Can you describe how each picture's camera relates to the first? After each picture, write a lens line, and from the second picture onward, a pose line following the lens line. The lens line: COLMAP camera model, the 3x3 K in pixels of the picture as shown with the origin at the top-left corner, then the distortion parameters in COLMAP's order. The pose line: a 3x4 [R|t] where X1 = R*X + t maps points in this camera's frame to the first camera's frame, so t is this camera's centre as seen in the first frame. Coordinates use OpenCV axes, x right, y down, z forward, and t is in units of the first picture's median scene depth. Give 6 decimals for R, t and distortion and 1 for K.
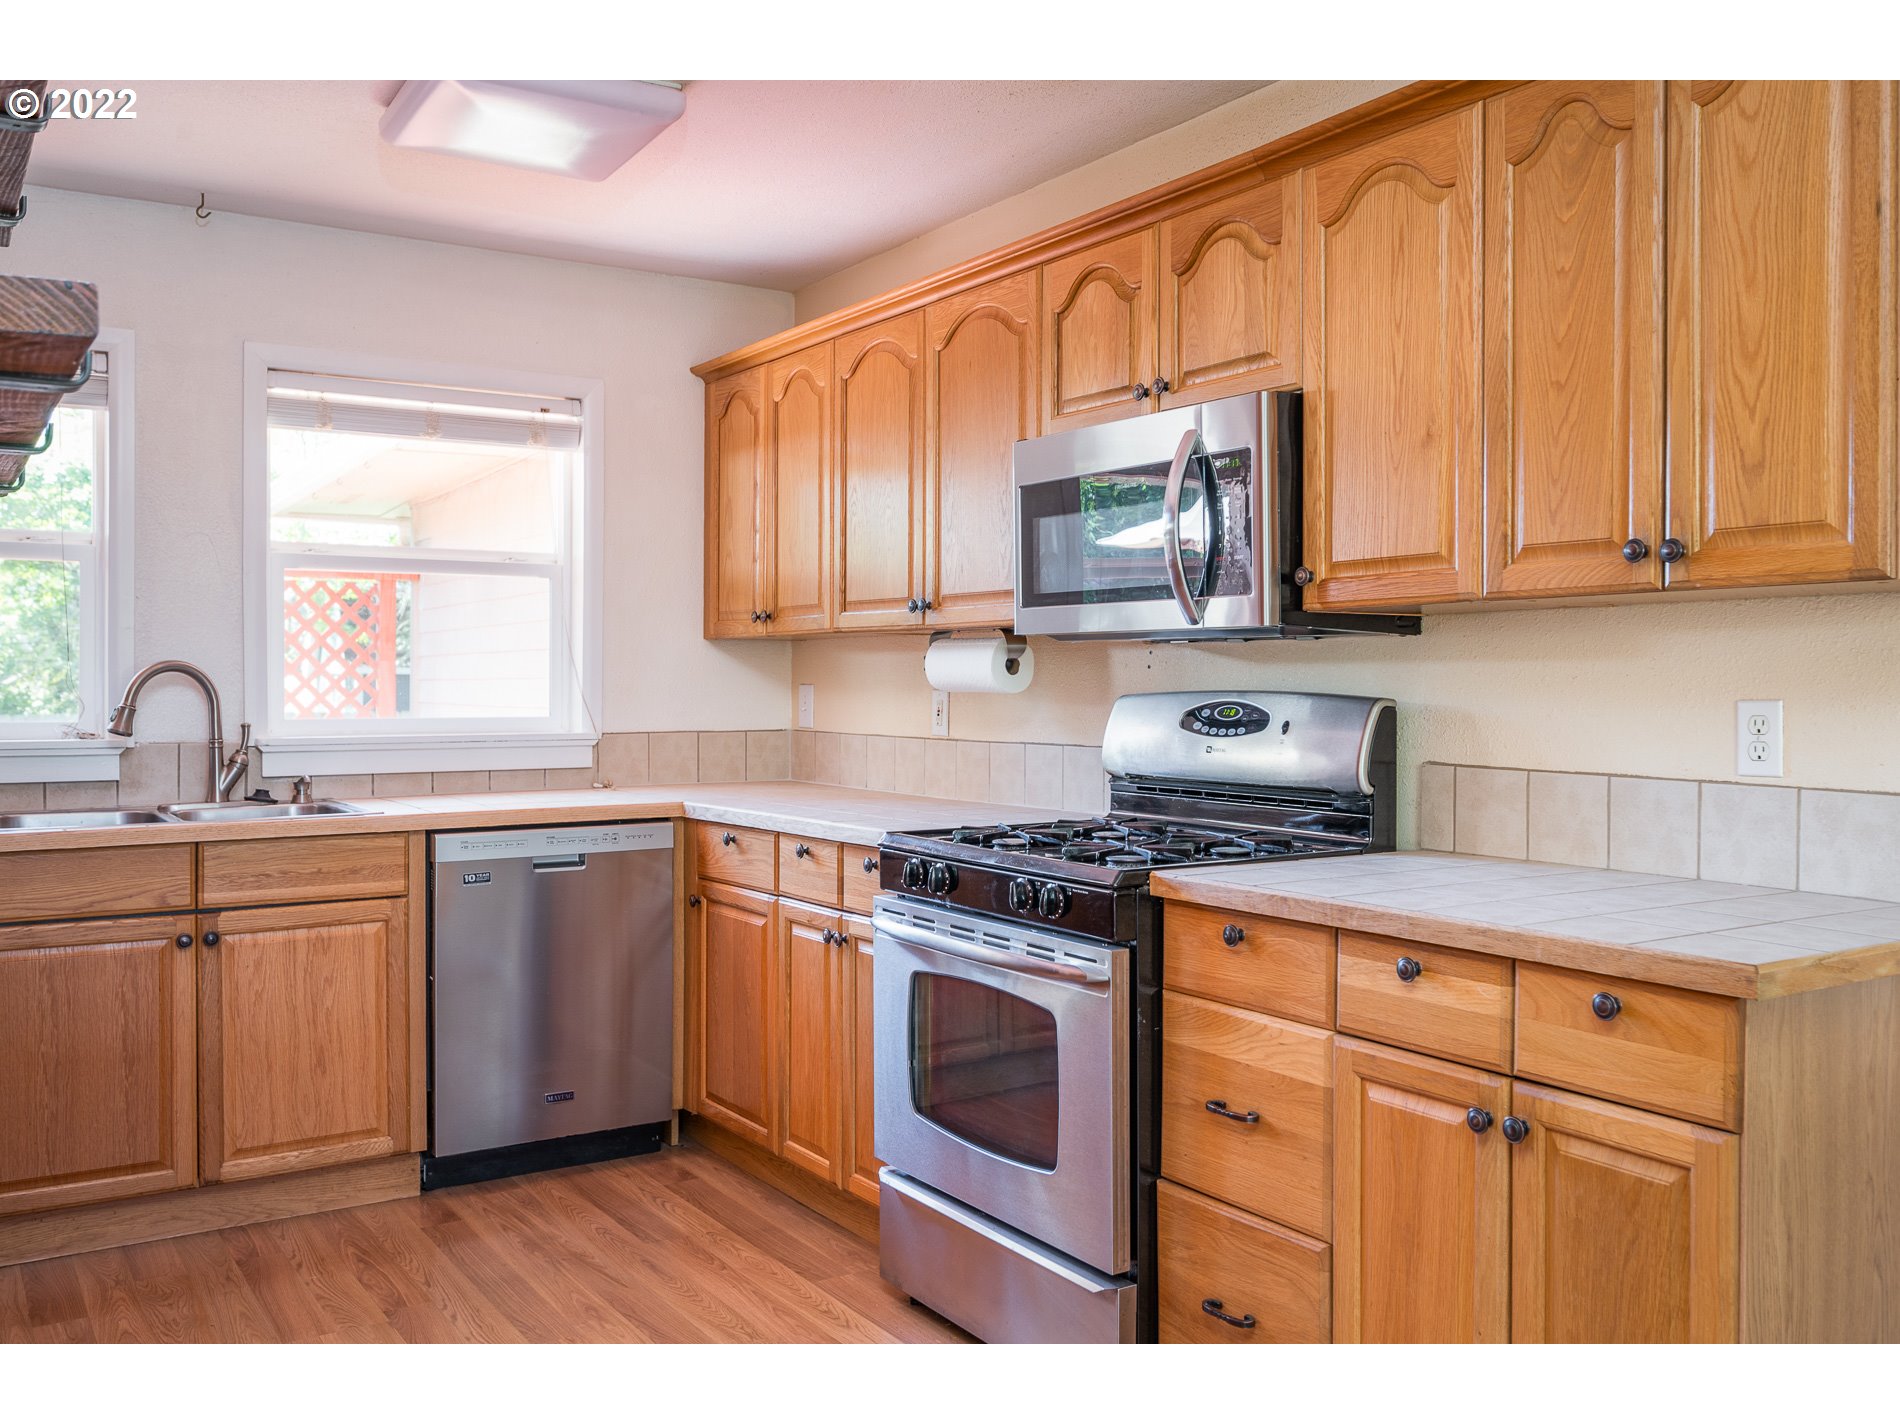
lens RADIAL K [[1638.0, 0, 958.1], [0, 1638.0, 700.6], [0, 0, 1]] dist [0.002060, 0.000412]
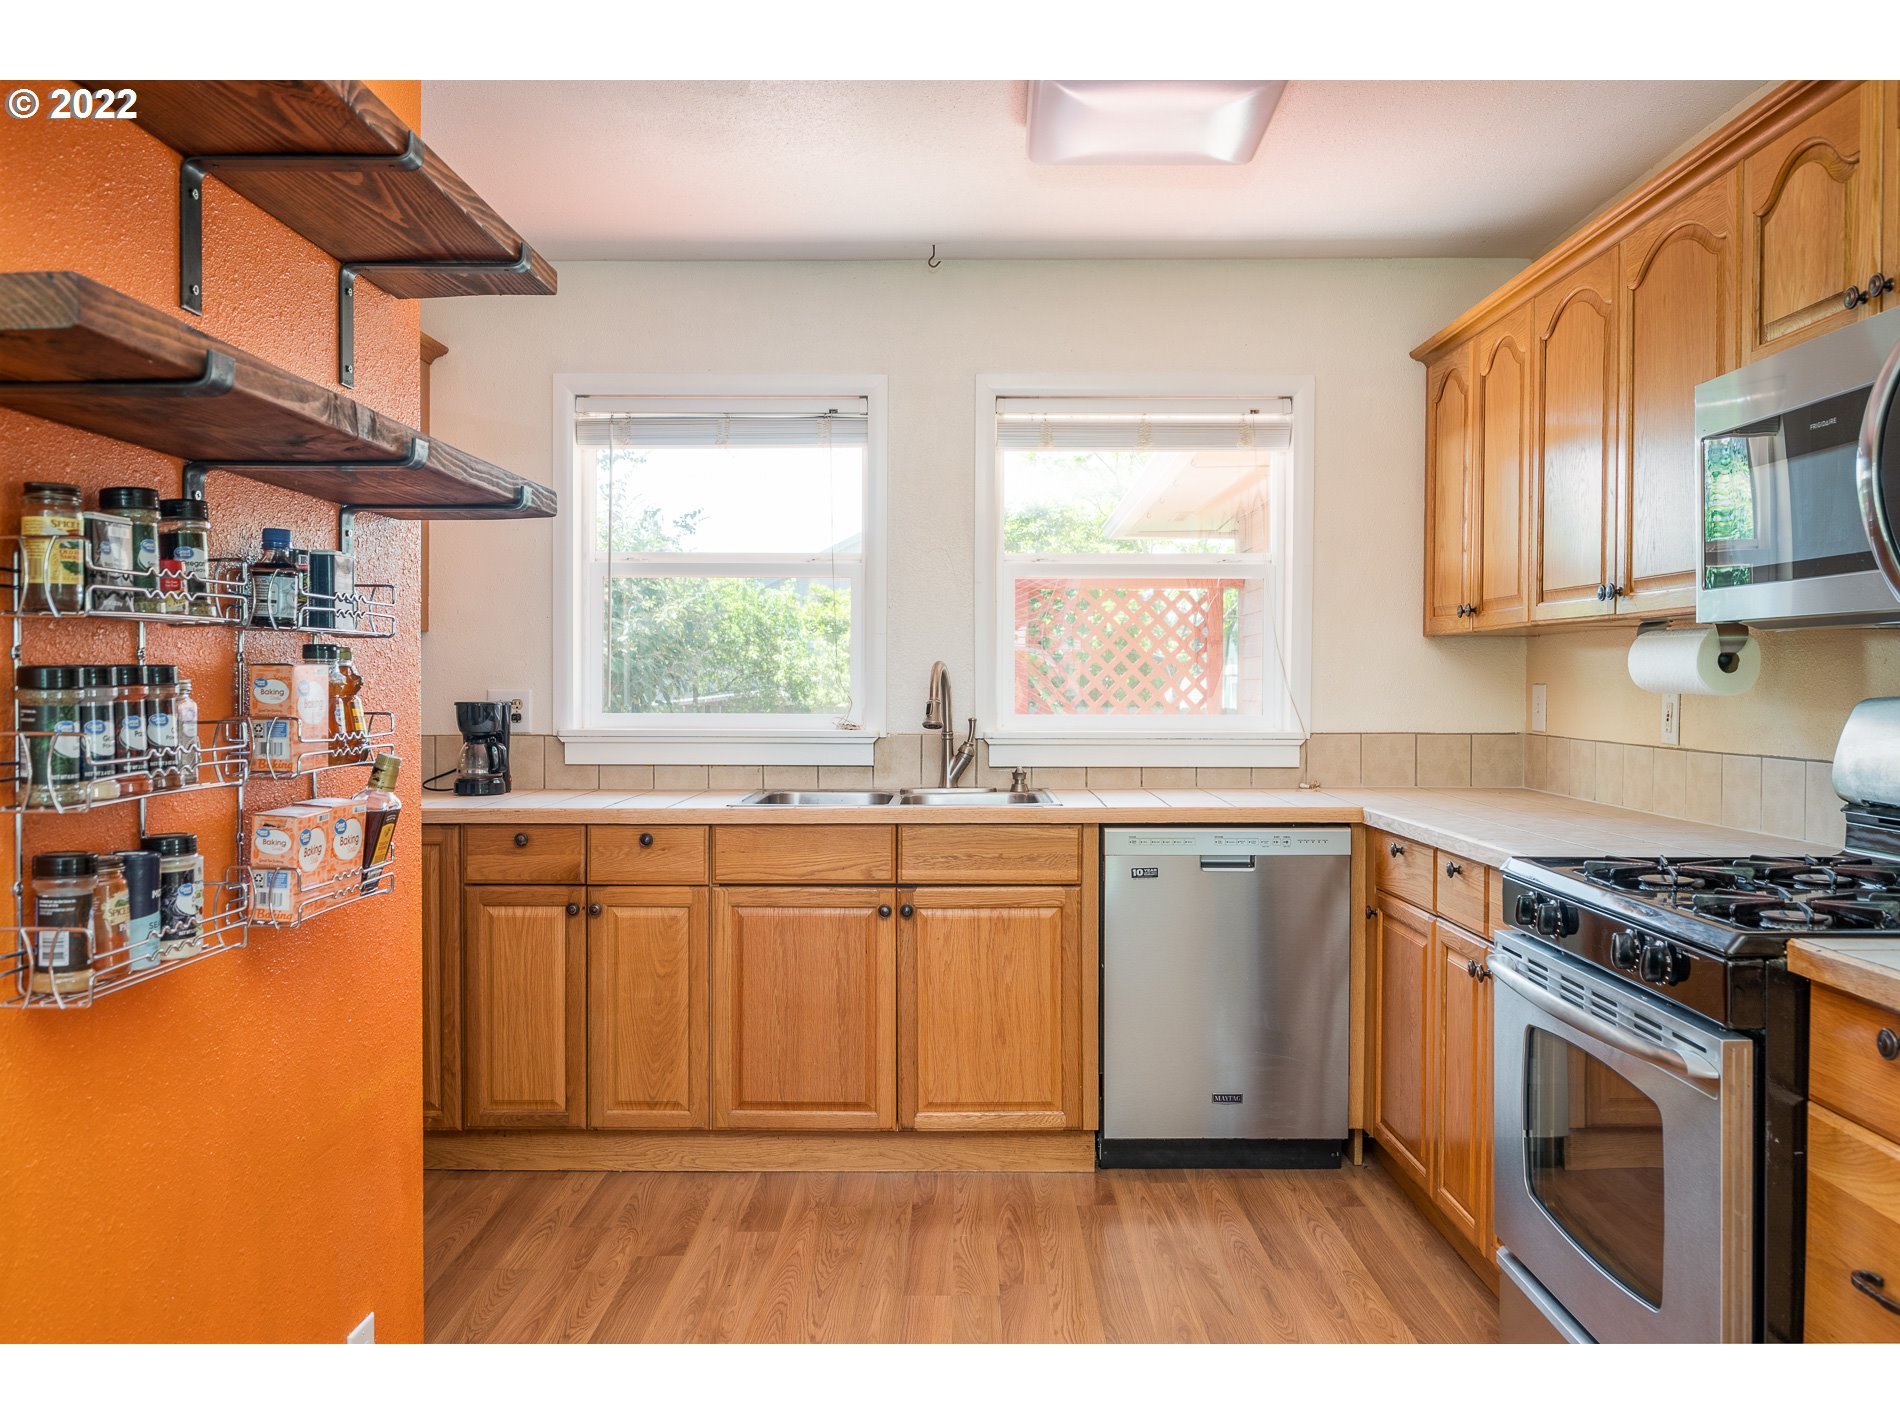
lens RADIAL K [[1486.0, 0, 944.9], [0, 1486.0, 707.8], [0, 0, 1]] dist [0.003661, -0.012407]
pose [[0.833912, 0.010763, -0.551793, 0.118215], [-0.007070, 0.999936, 0.008820, -0.002111], [0.551853, -0.003454, 0.833934, 0.164793]]
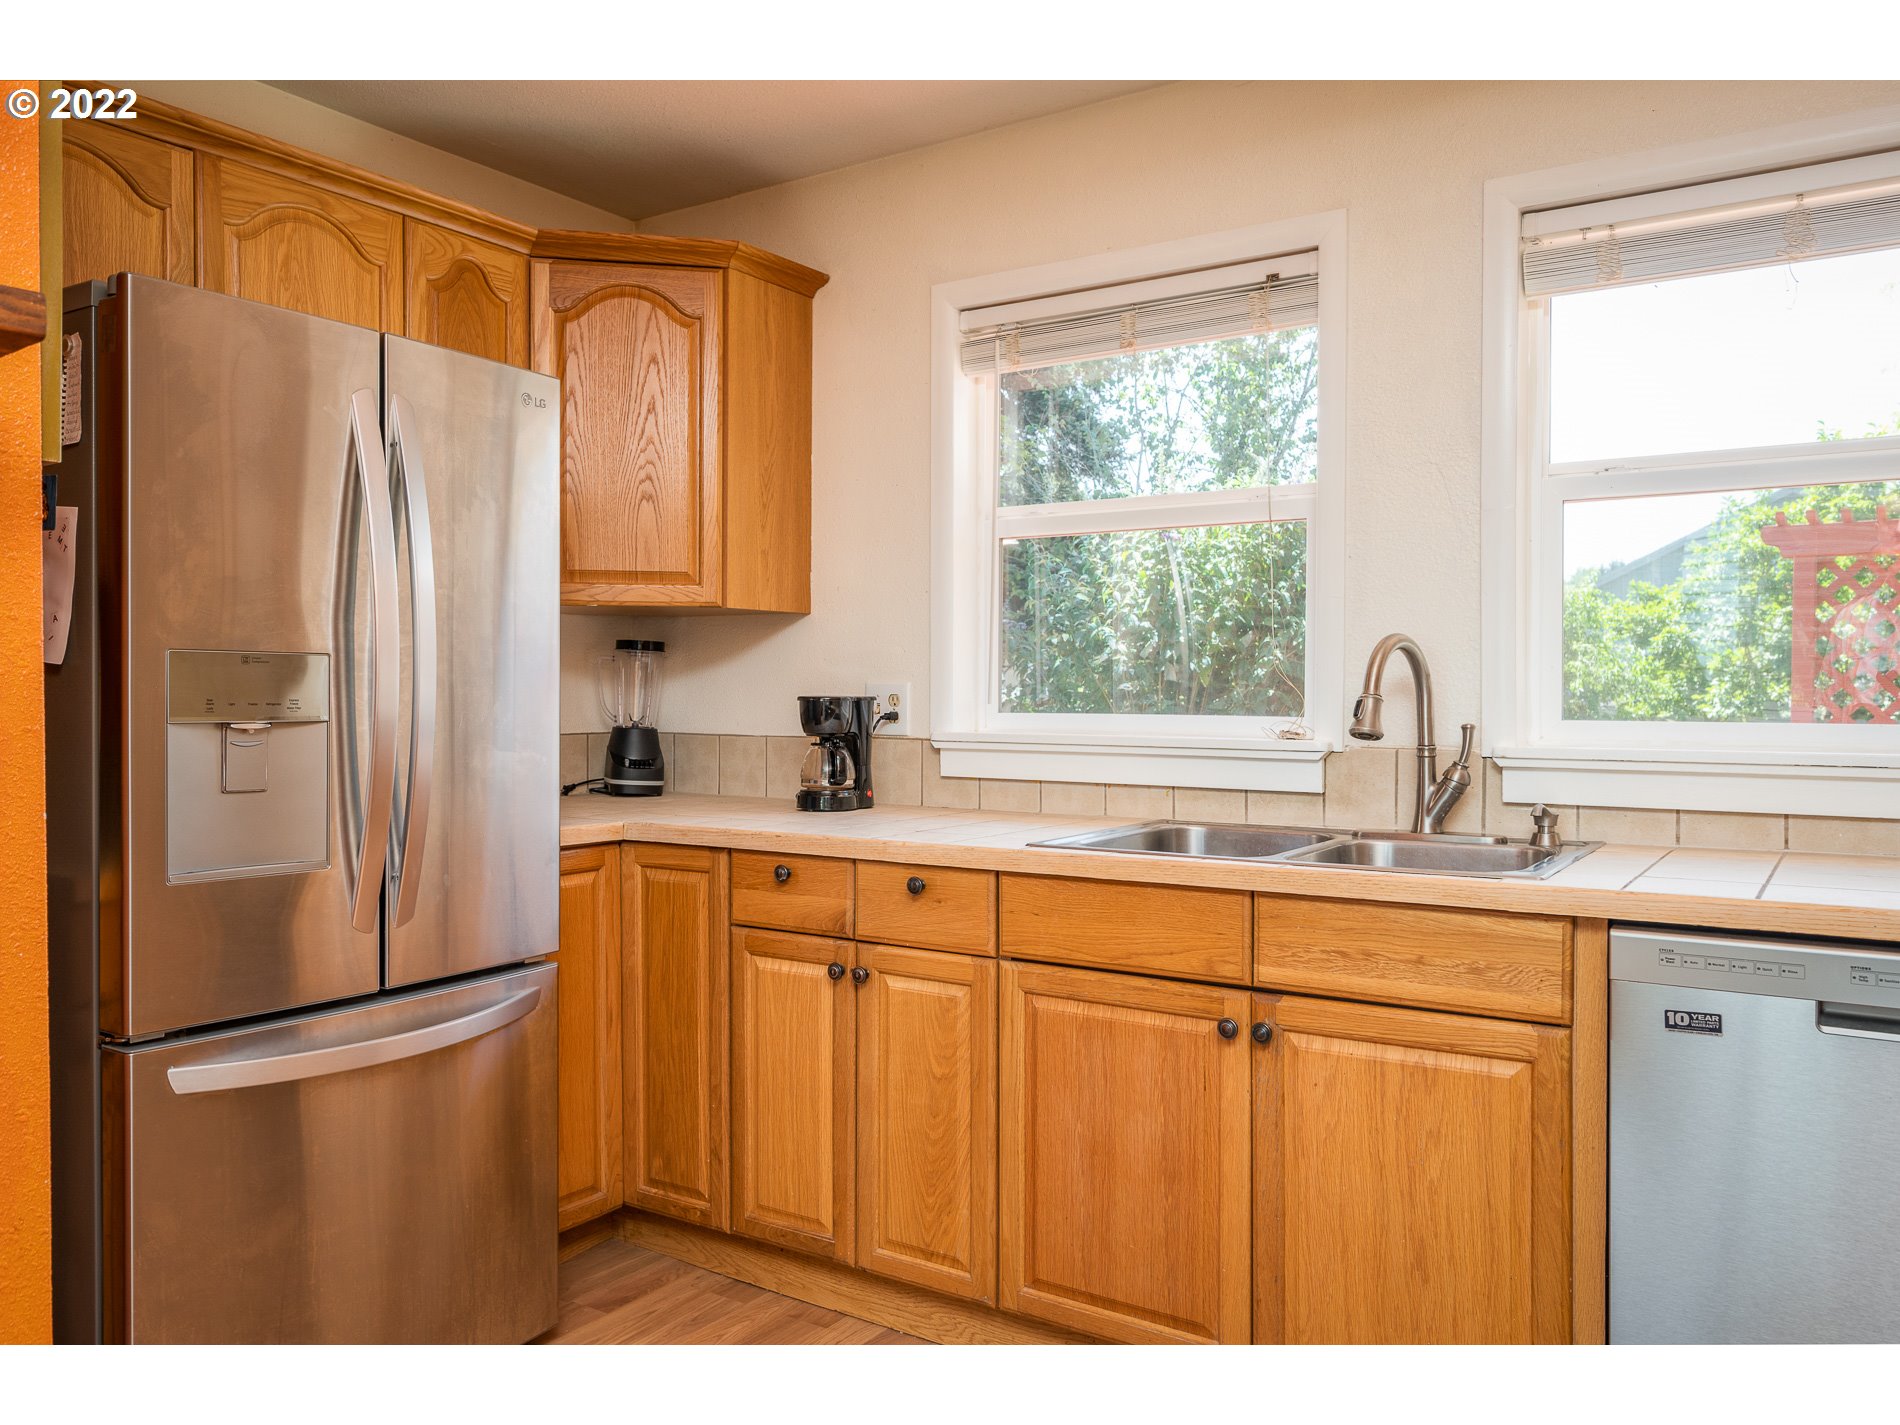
lens RADIAL K [[1408.5, 0, 946.3], [0, 1408.5, 705.5], [0, 0, 1]] dist [-0.003195, 0.002939]
pose [[0.394404, 0.011208, -0.918869, 0.034481], [-0.010078, 0.999918, 0.007871, 0.003647], [0.918882, 0.006155, 0.394484, 0.618746]]
